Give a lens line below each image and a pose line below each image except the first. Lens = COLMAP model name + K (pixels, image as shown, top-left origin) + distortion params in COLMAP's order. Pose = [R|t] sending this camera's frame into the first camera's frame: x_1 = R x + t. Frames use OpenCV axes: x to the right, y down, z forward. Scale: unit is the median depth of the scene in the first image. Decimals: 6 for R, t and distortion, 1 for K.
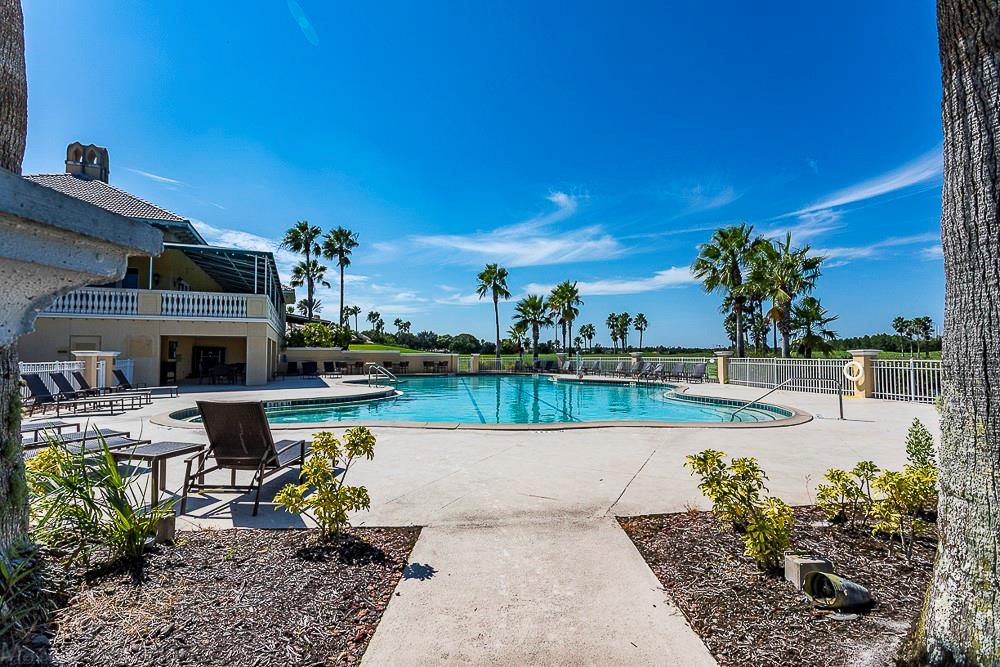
lens RADIAL K [[504.6, 0, 476.2], [0, 504.6, 356.8], [0, 0, 1]] dist [0.000440, -0.000137]
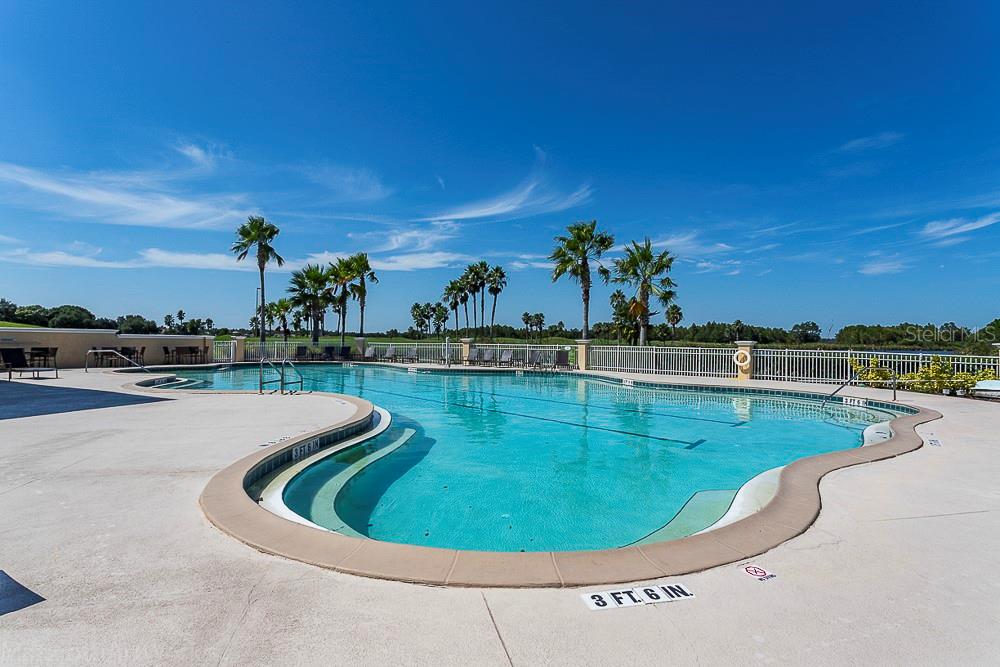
lens RADIAL K [[495.0, 0, 439.8], [0, 495.0, 344.1], [0, 0, 1]] dist [0.003035, 0.000505]
pose [[0.731018, 0.004218, 0.682345, -0.181849], [-0.011093, 0.999922, 0.005703, -0.001423], [-0.682268, -0.011738, 0.731008, 0.186394]]
